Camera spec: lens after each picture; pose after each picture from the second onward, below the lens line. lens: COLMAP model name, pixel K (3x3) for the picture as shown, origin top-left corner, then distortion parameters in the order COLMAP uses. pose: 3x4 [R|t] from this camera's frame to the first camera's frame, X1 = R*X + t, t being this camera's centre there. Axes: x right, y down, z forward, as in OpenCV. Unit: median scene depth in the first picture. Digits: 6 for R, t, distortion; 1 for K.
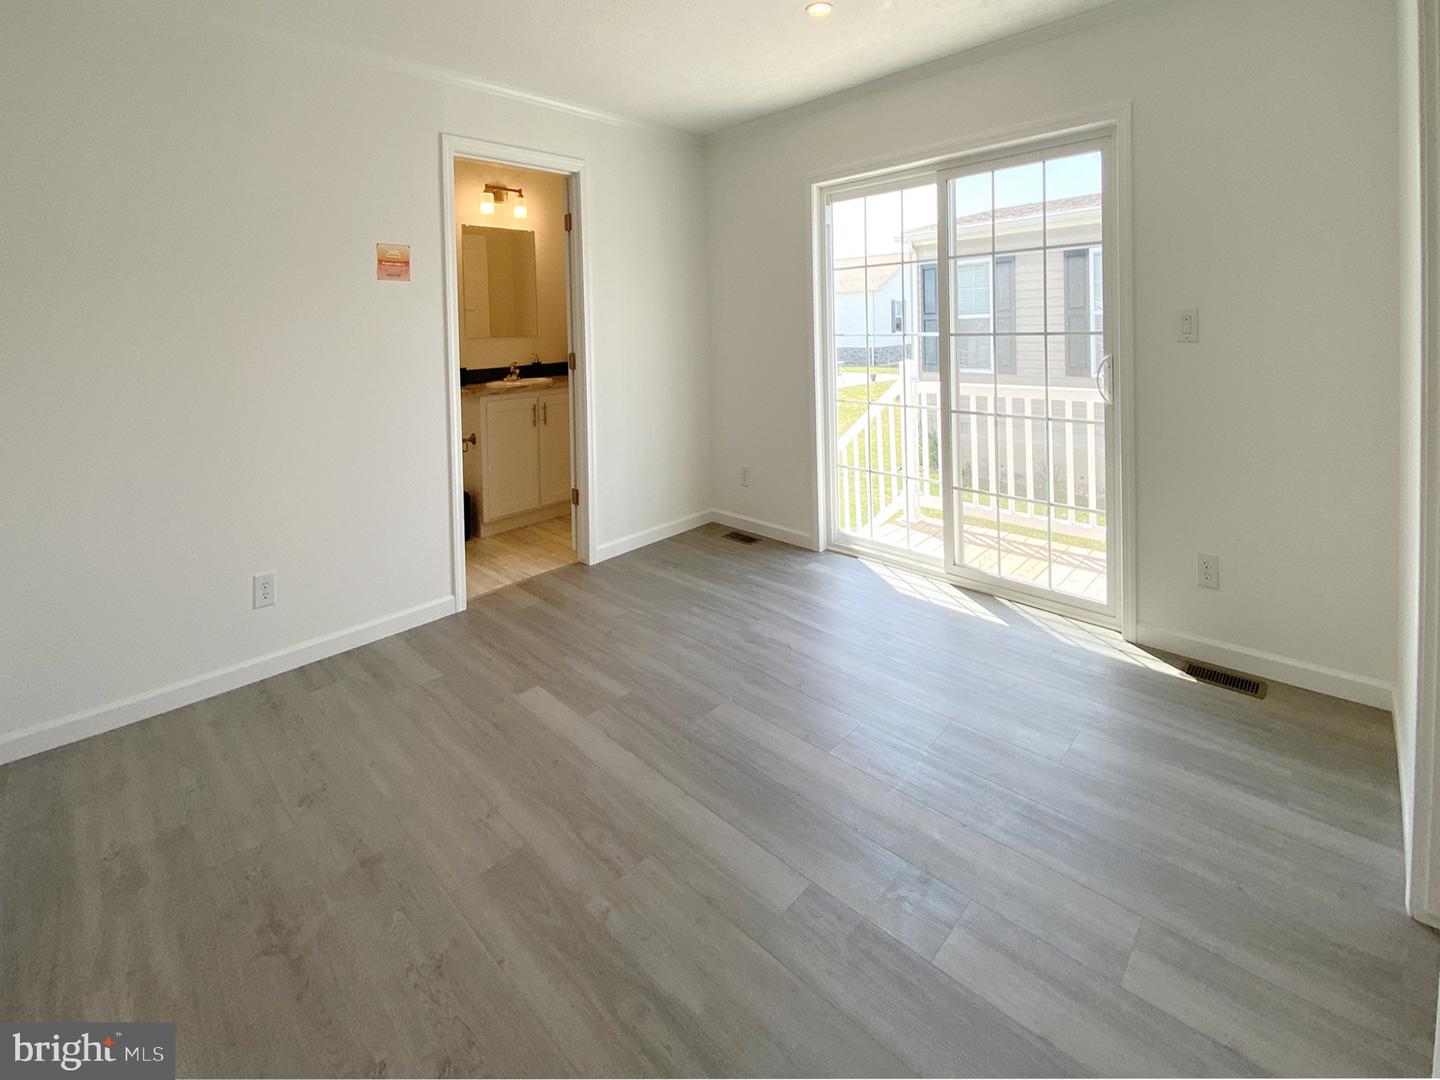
lens RADIAL K [[594.0, 0, 732.6], [0, 594.0, 537.8], [0, 0, 1]] dist [-0.001360, -0.016915]
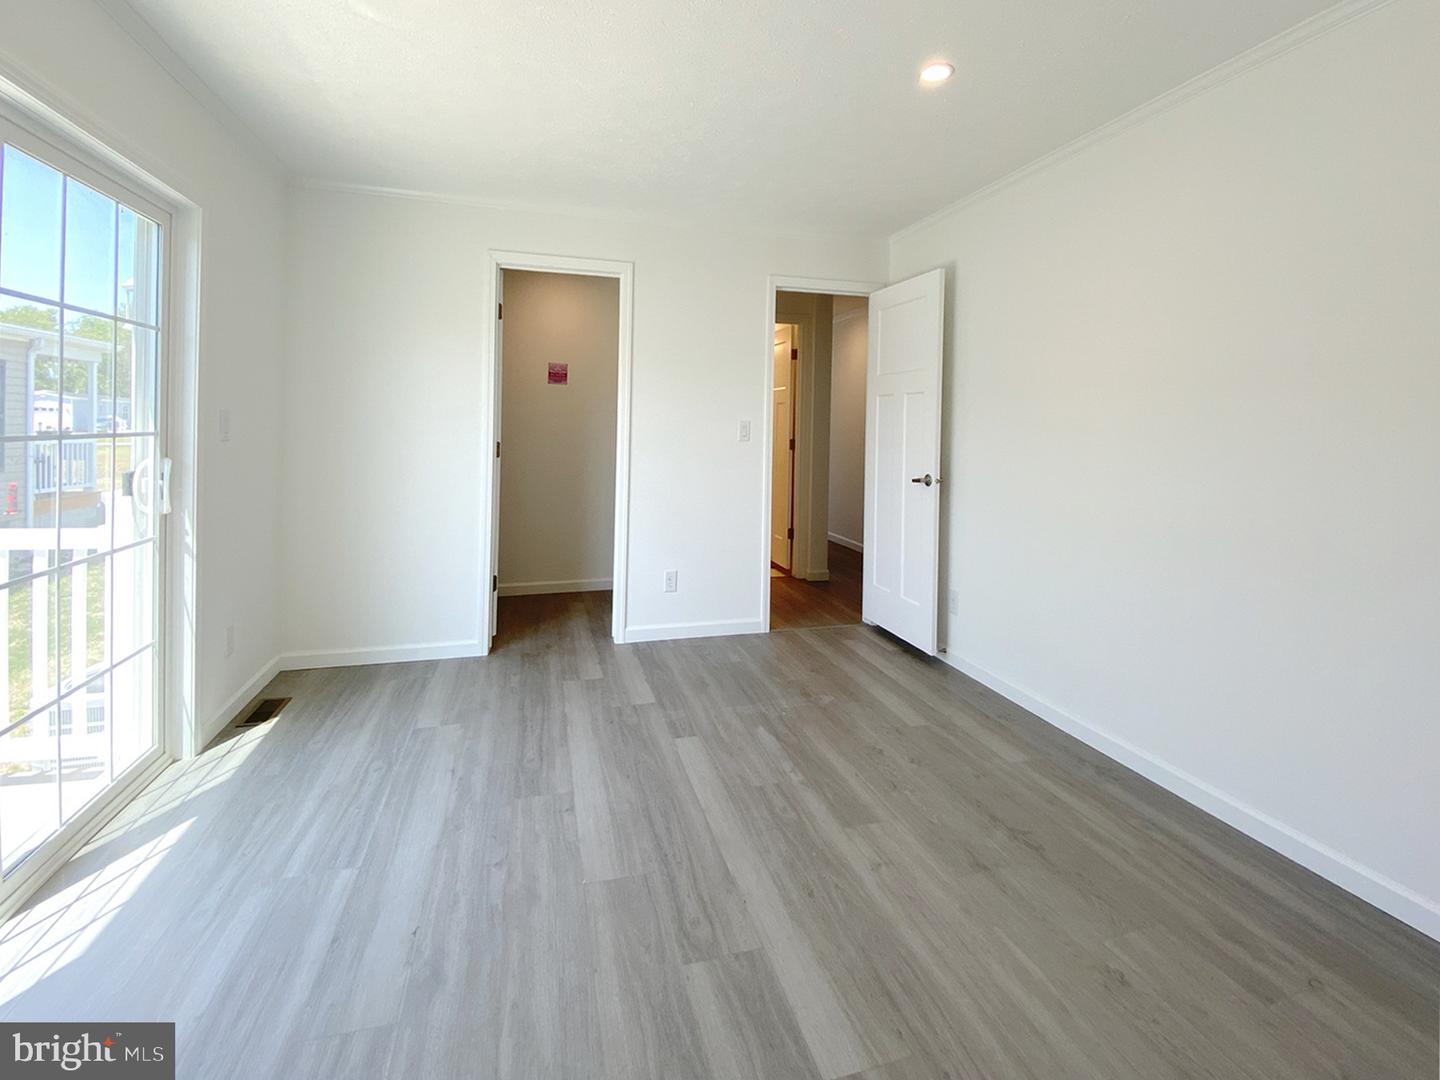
lens RADIAL K [[594.0, 0, 732.6], [0, 594.0, 537.8], [0, 0, 1]] dist [-0.001360, -0.016915]
pose [[-0.887020, -0.067387, 0.456787, -0.637829], [0.166449, 0.876109, 0.452468, -0.551550], [-0.430686, 0.477380, -0.765910, 1.678471]]
